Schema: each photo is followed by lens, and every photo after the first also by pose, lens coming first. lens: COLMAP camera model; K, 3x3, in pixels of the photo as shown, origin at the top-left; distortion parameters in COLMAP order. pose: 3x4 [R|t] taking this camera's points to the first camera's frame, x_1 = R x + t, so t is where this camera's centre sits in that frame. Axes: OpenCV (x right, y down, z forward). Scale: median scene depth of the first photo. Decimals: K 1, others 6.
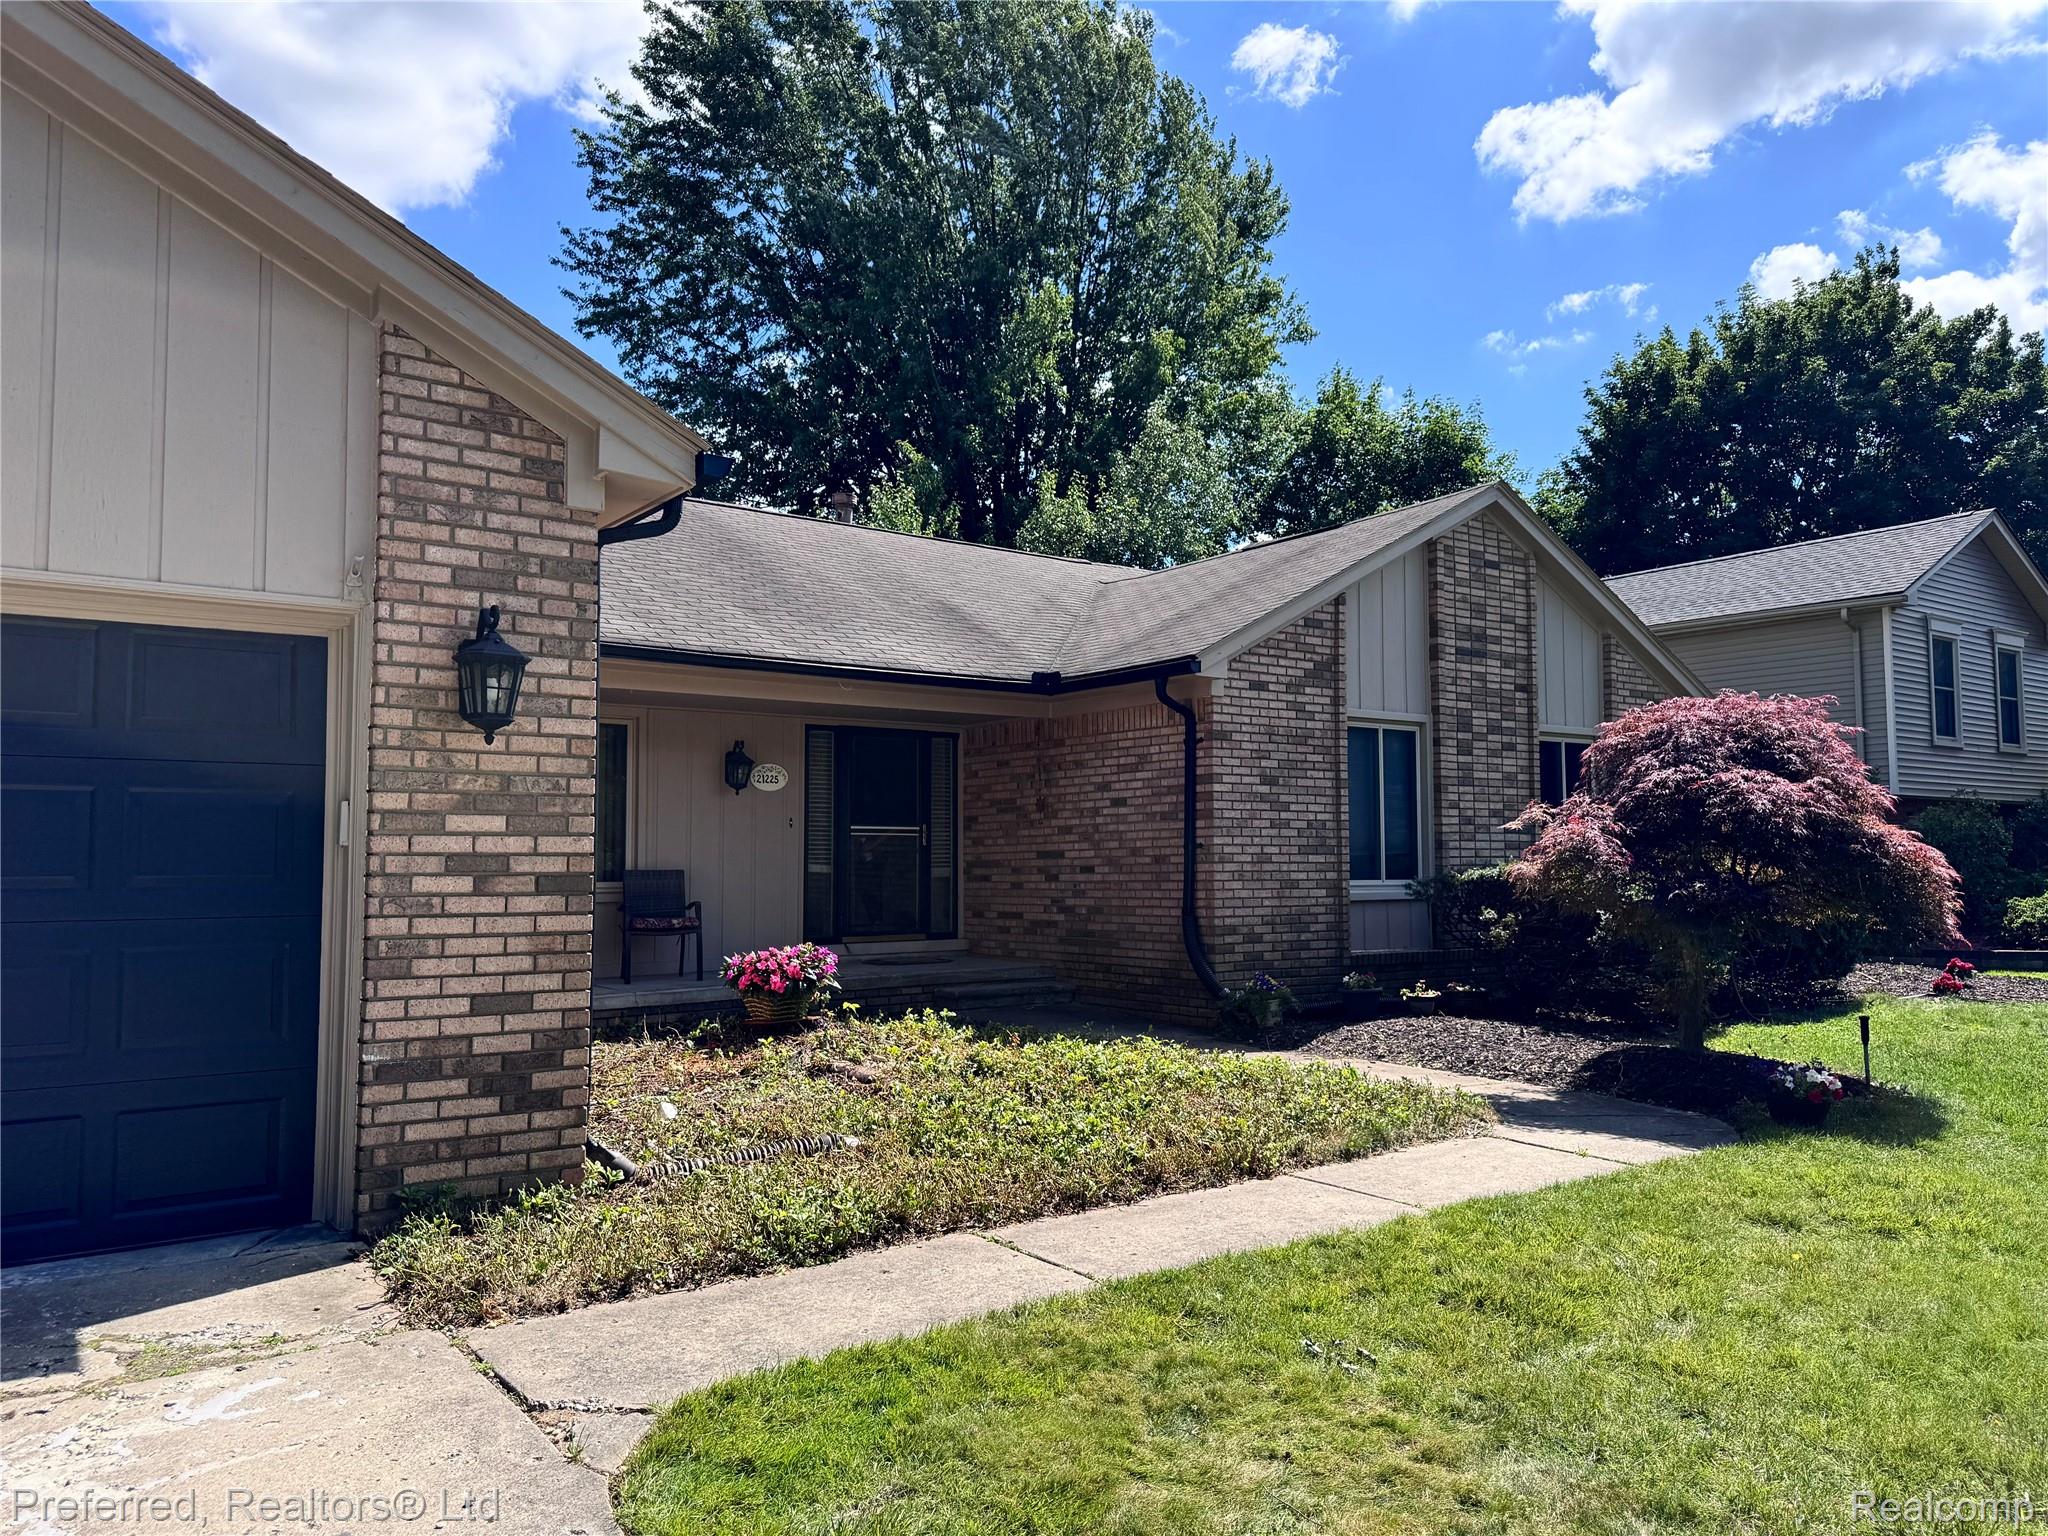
lens RADIAL K [[1432.6, 0, 1024.0], [0, 1432.6, 768.0], [0, 0, 1]] dist [0.142770, -0.296462]
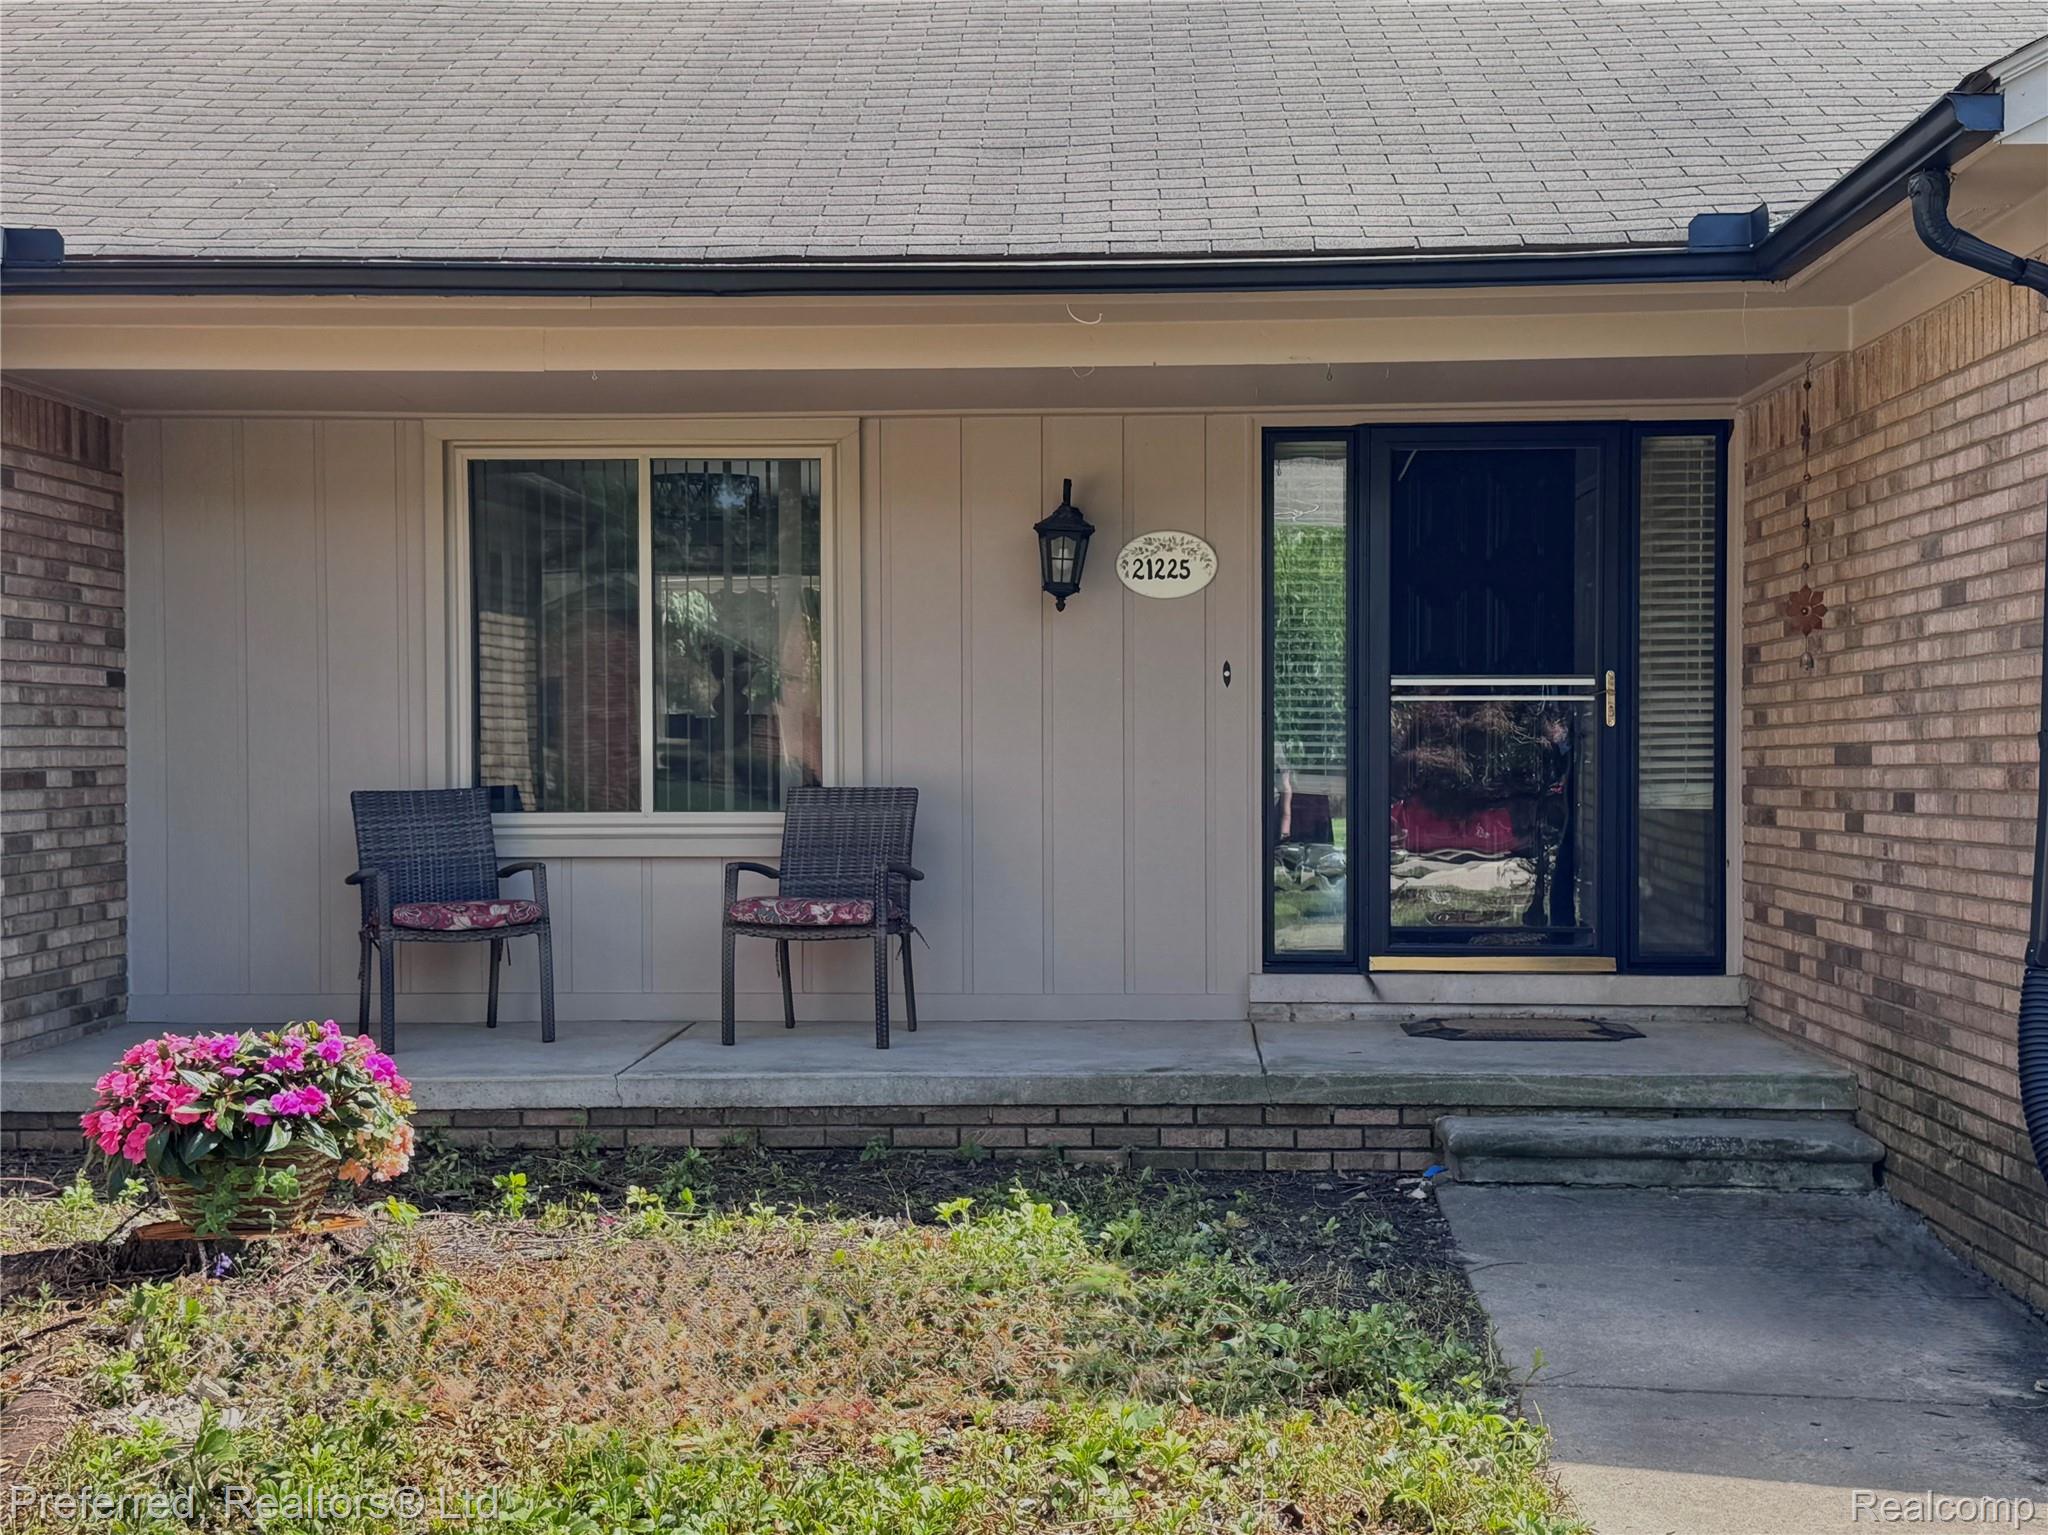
lens RADIAL K [[2611.4, 0, 1001.6], [0, 2611.4, 781.2], [0, 0, 1]] dist [0.114050, -0.039016]
pose [[0.775809, 0.011336, -0.630865, 0.288120], [0.042003, 0.996693, 0.069563, 0.016074], [0.629568, -0.080466, 0.772768, 0.430138]]
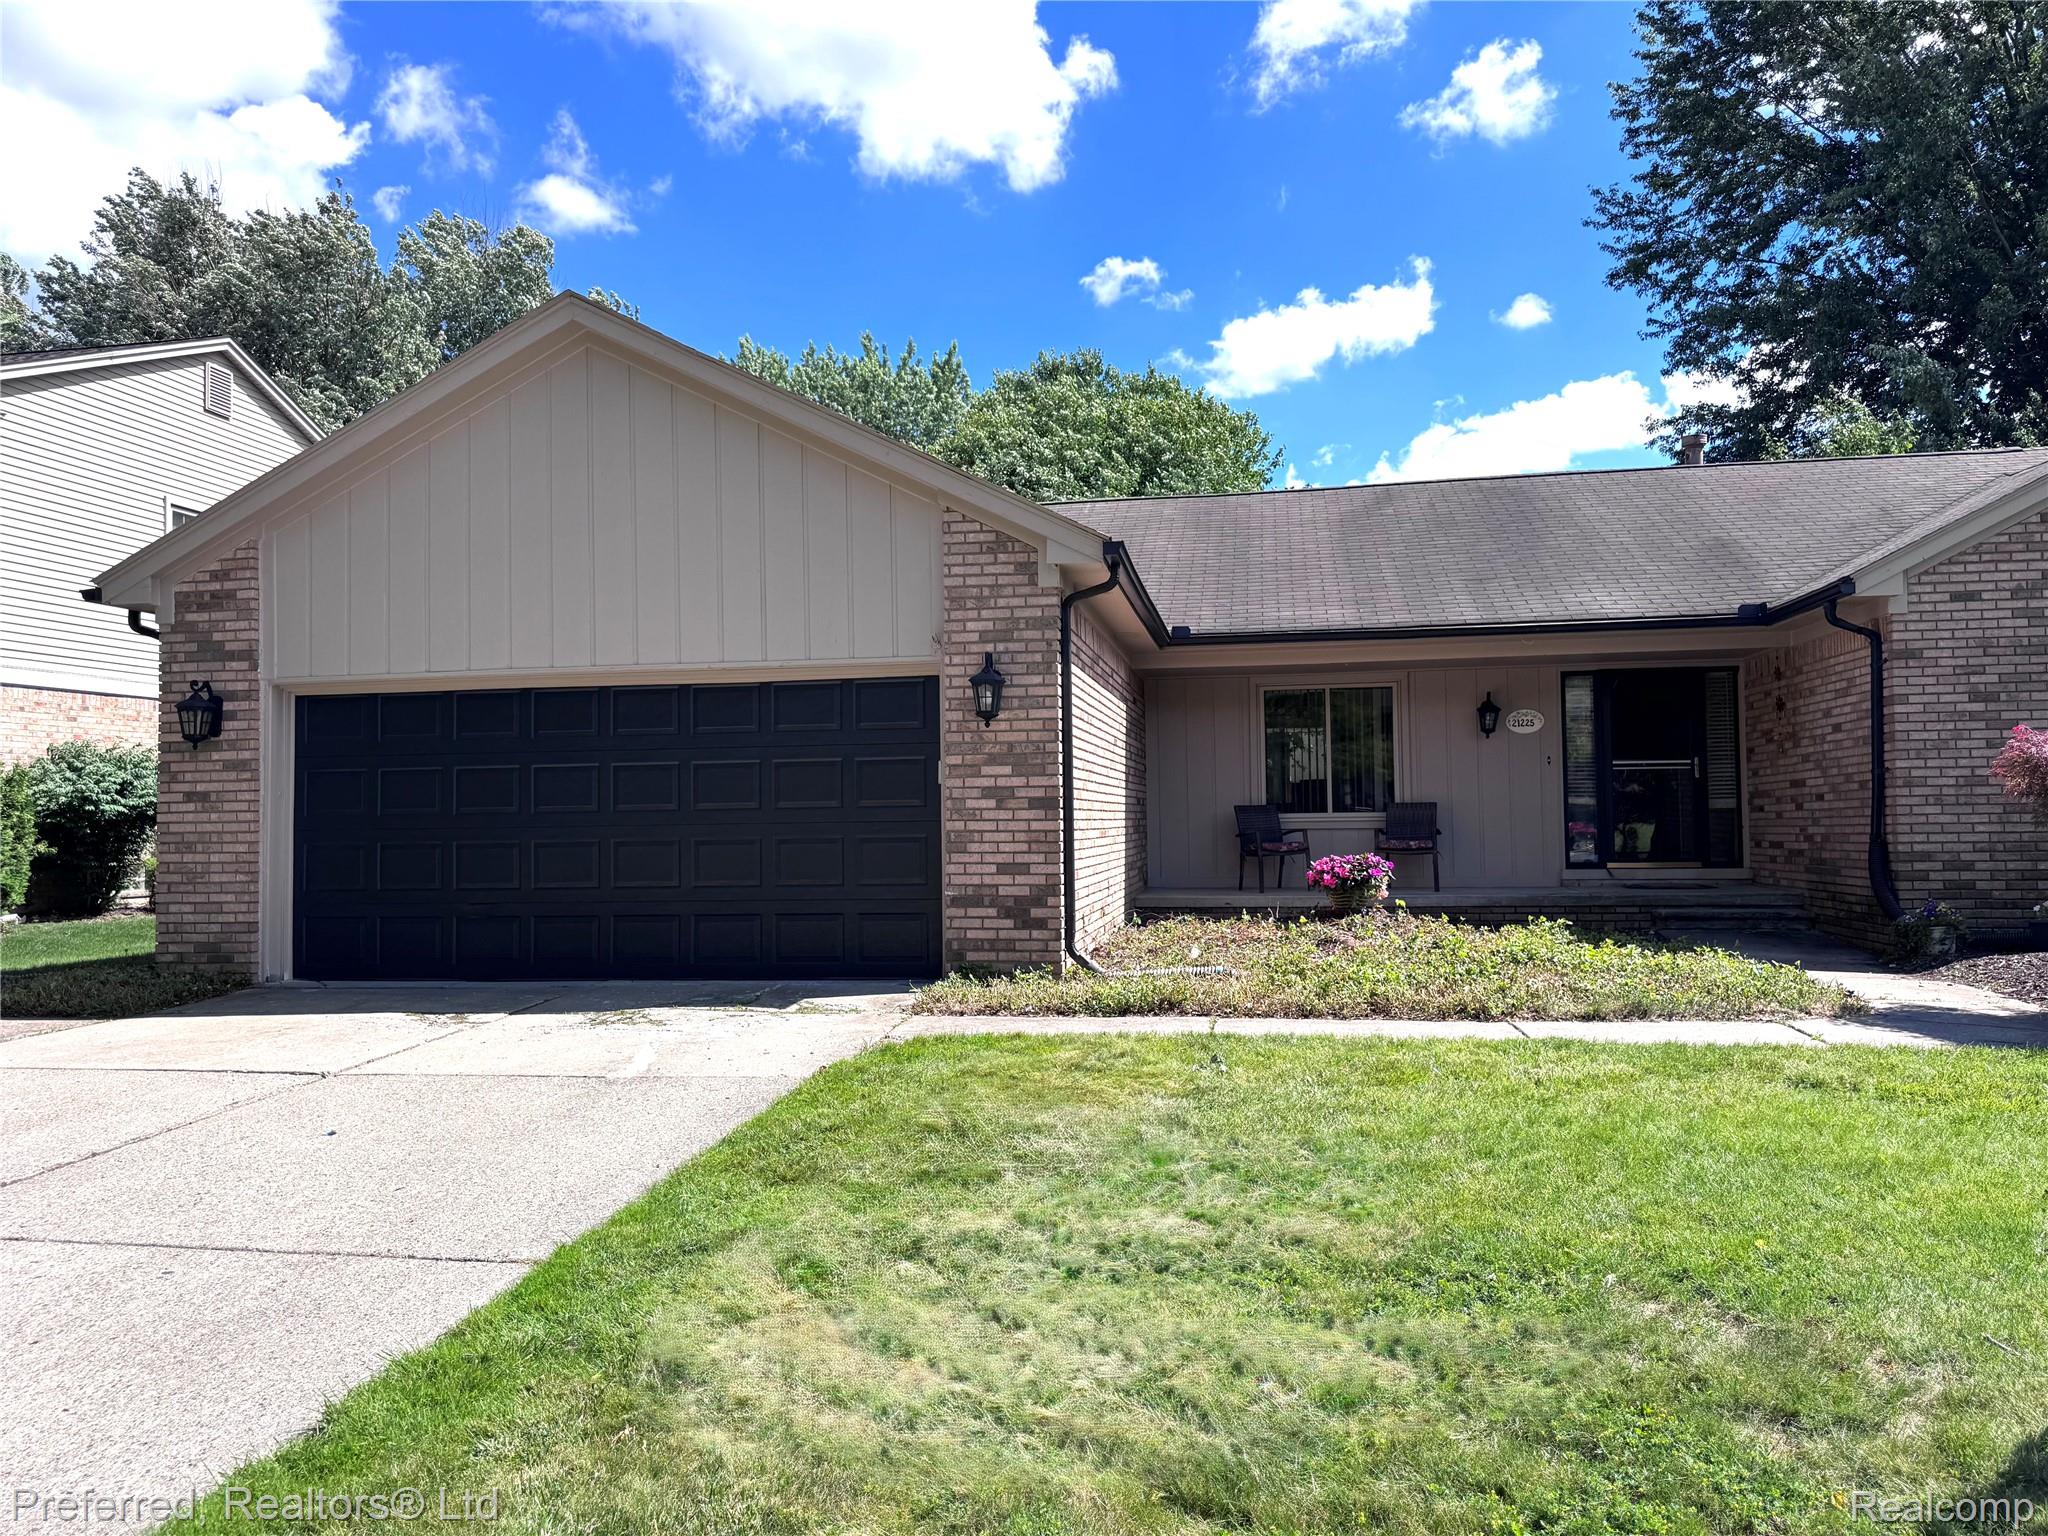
lens RADIAL K [[1446.1, 0, 1024.0], [0, 1446.1, 768.0], [0, 0, 1]] dist [0.098097, -0.134731]
pose [[0.692751, -0.031621, -0.720483, 0.426977], [0.058306, 0.998224, 0.012252, 0.006640], [0.718816, -0.050496, 0.693364, -0.105841]]
